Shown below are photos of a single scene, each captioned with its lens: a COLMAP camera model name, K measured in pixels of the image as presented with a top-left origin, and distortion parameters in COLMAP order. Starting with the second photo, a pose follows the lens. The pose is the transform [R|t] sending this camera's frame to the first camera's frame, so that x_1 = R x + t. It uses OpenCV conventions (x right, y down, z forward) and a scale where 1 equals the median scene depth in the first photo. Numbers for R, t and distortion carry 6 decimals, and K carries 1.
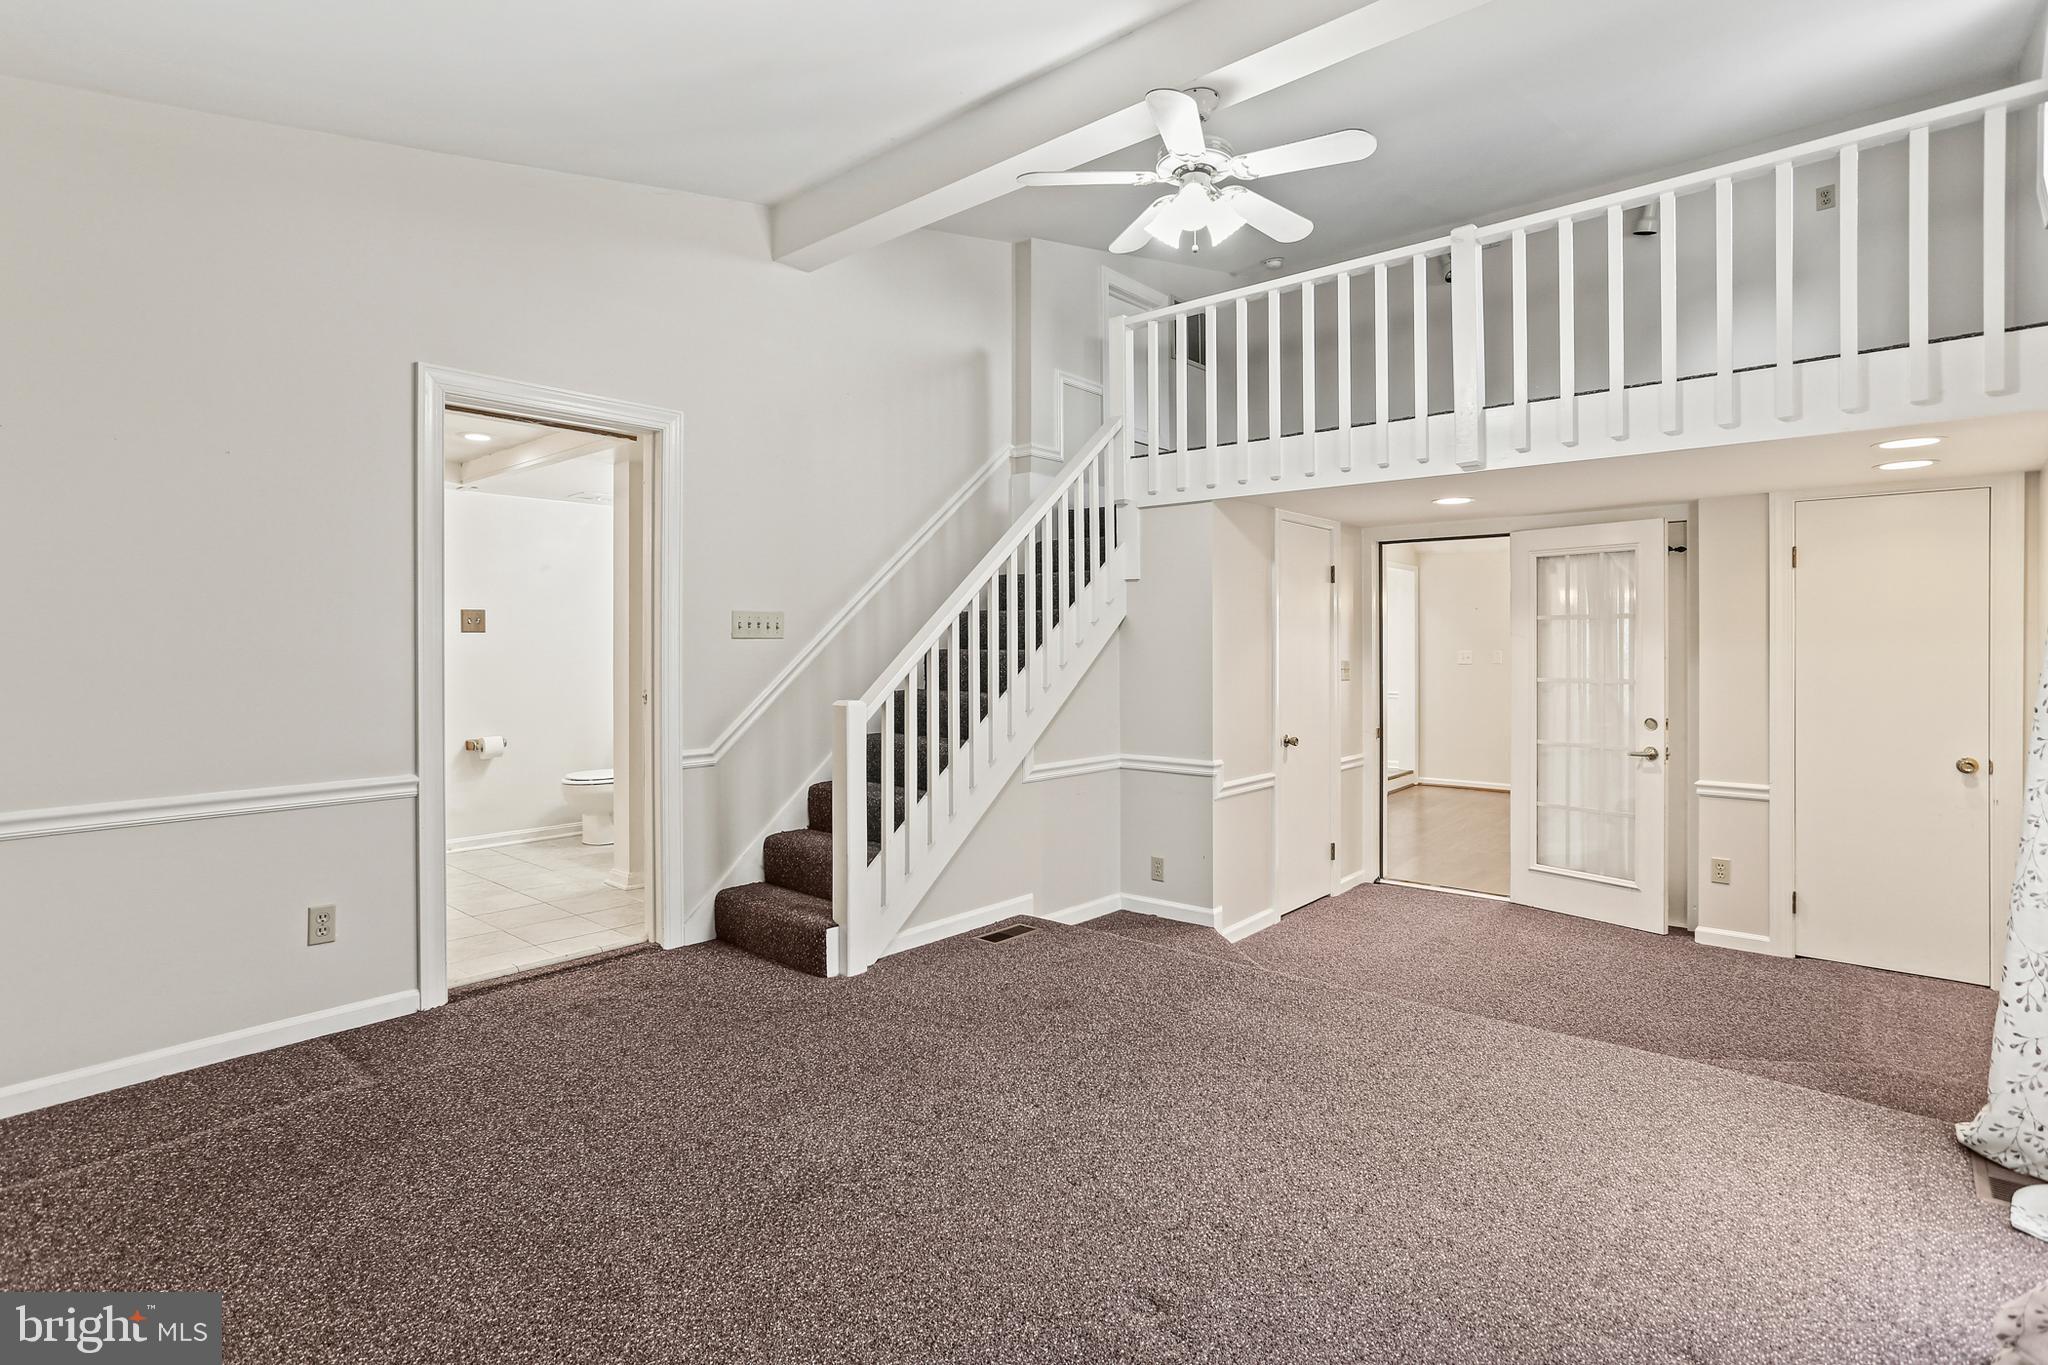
lens RADIAL K [[1005.3, 0, 1032.1], [0, 1005.3, 661.5], [0, 0, 1]] dist [-0.028743, -0.000601]
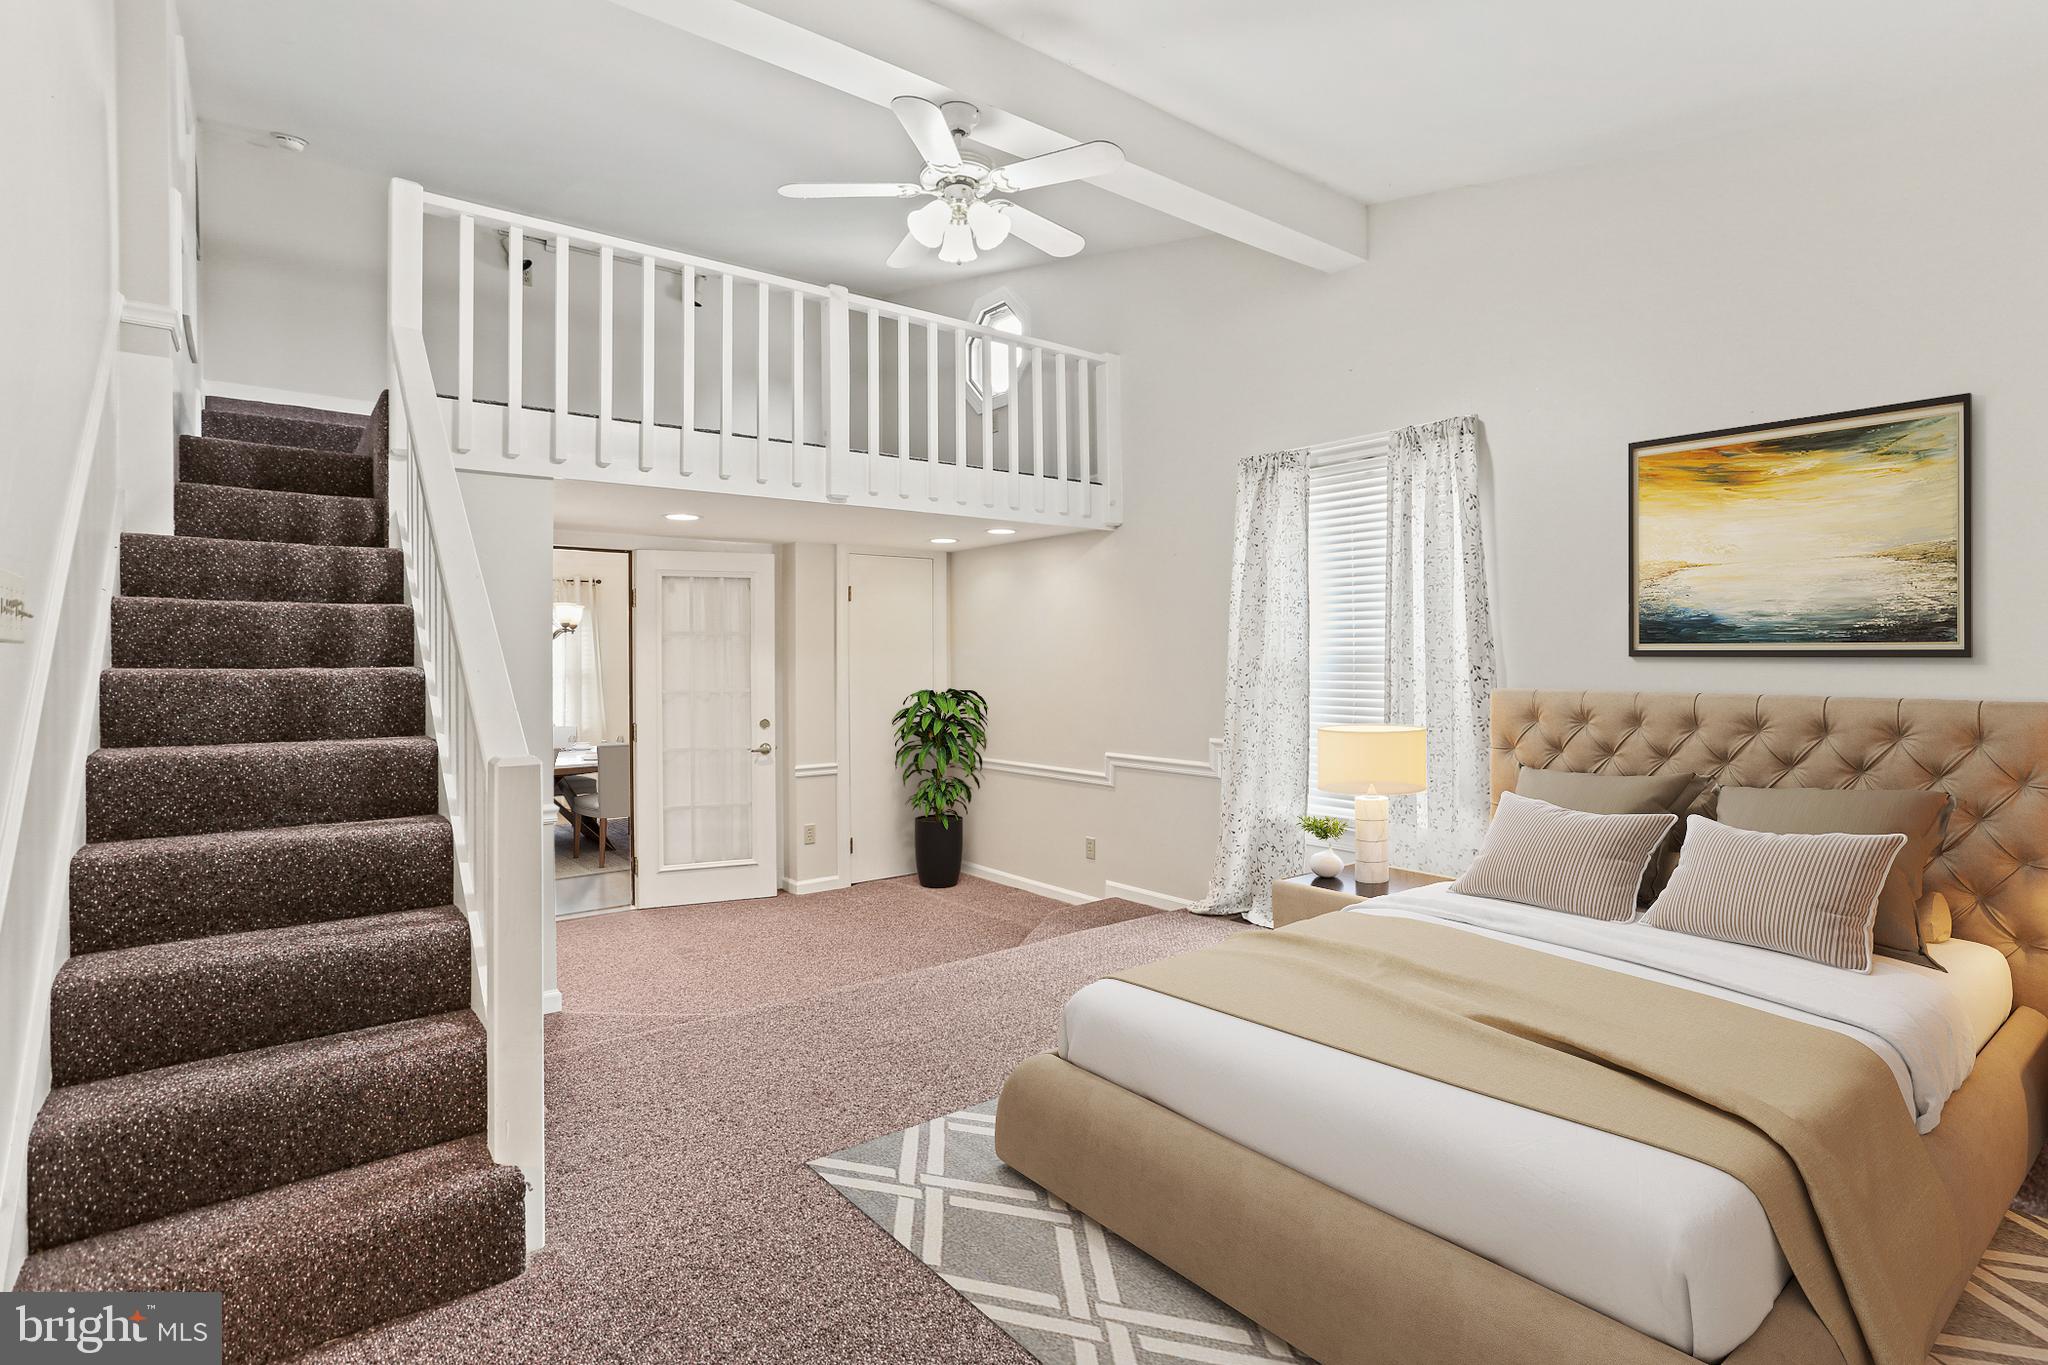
lens RADIAL K [[1005.3, 0, 1031.0], [0, 1005.3, 673.1], [0, 0, 1]] dist [-0.028743, -0.000601]
pose [[0.170223, -0.013219, 0.985317, -0.521205], [0.013413, 0.999848, 0.011096, -0.007918], [-0.985314, 0.011327, 0.170374, 0.481304]]
